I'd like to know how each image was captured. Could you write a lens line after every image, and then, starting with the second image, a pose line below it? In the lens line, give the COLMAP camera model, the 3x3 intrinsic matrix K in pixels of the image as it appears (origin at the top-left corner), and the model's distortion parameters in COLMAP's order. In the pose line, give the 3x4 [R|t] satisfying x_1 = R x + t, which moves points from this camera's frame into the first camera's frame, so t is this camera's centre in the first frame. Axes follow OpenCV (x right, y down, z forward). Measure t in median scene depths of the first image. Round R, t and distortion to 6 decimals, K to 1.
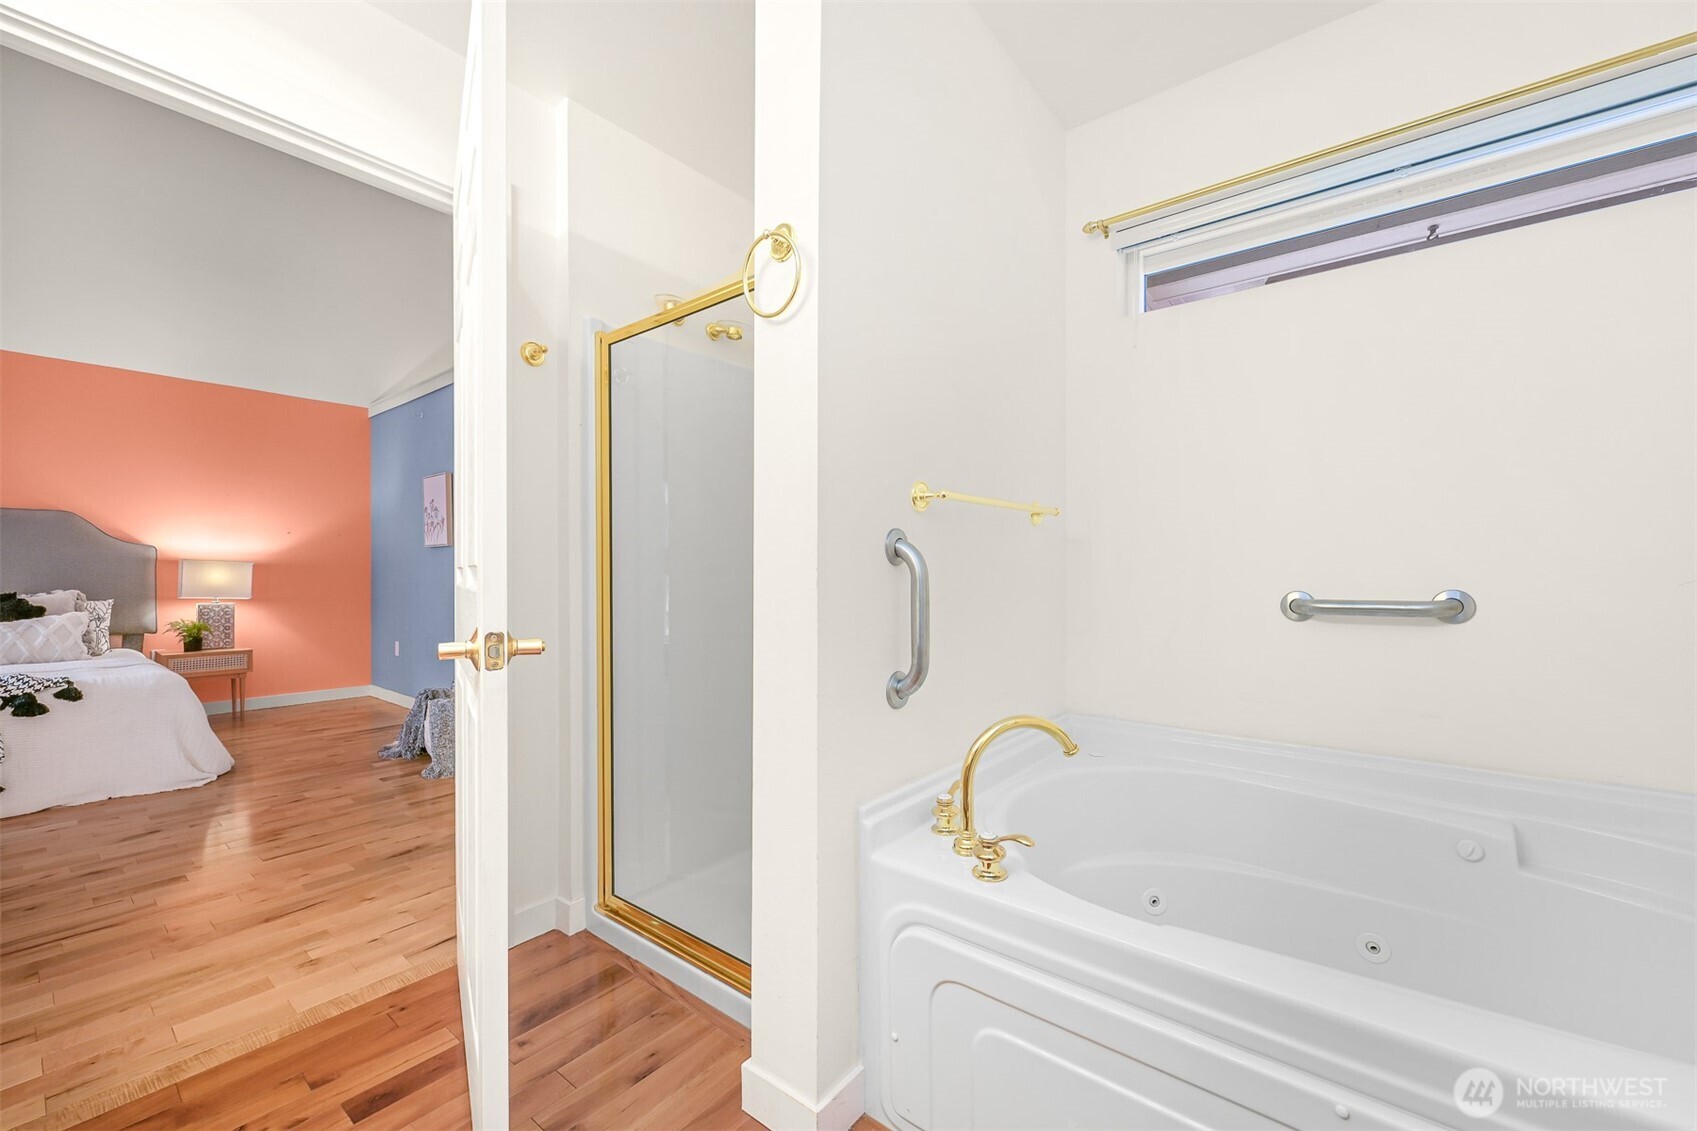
lens RADIAL K [[669.8, 0, 851.5], [0, 669.8, 573.9], [0, 0, 1]] dist [-0.000124, -0.000172]
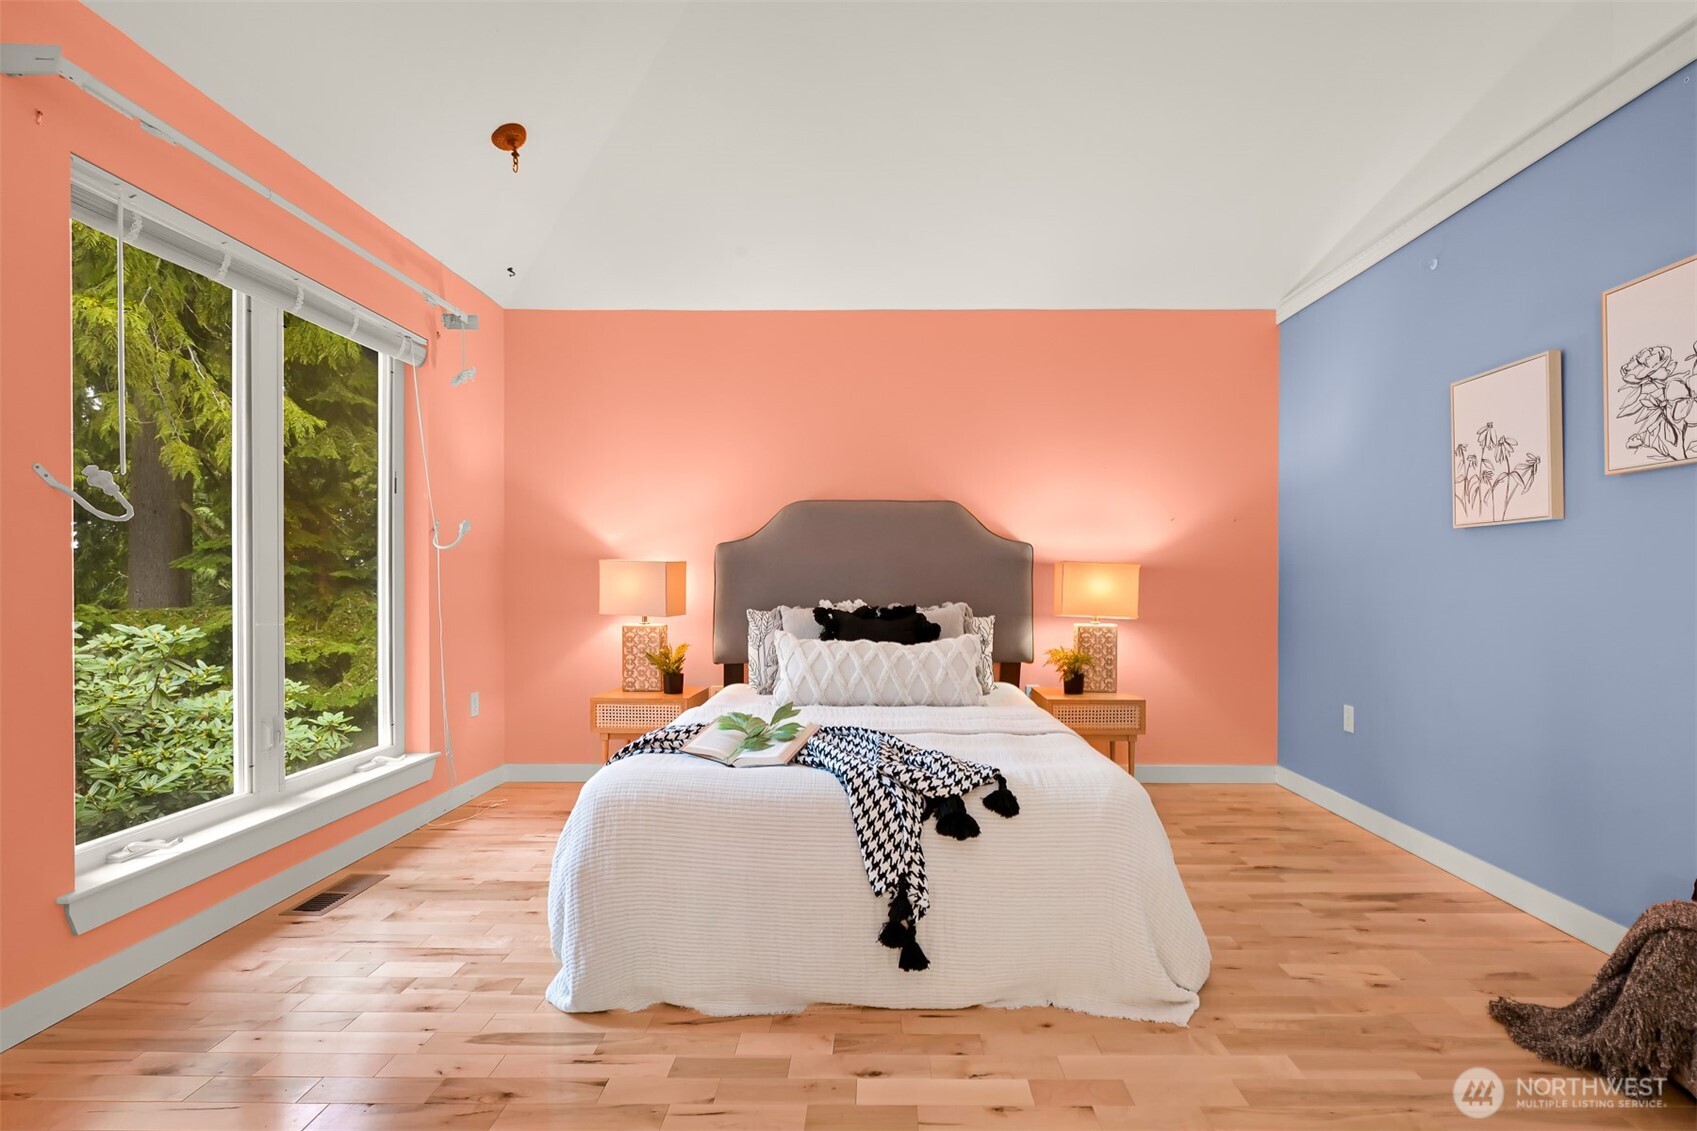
lens RADIAL K [[772.3, 0, 852.8], [0, 772.3, 577.9], [0, 0, 1]] dist [-0.000513, -0.000032]
pose [[0.594321, 0.000203, -0.804228, -0.508723], [-0.003926, 0.999989, -0.002648, -0.000873], [0.804219, 0.004731, 0.594315, 0.365132]]
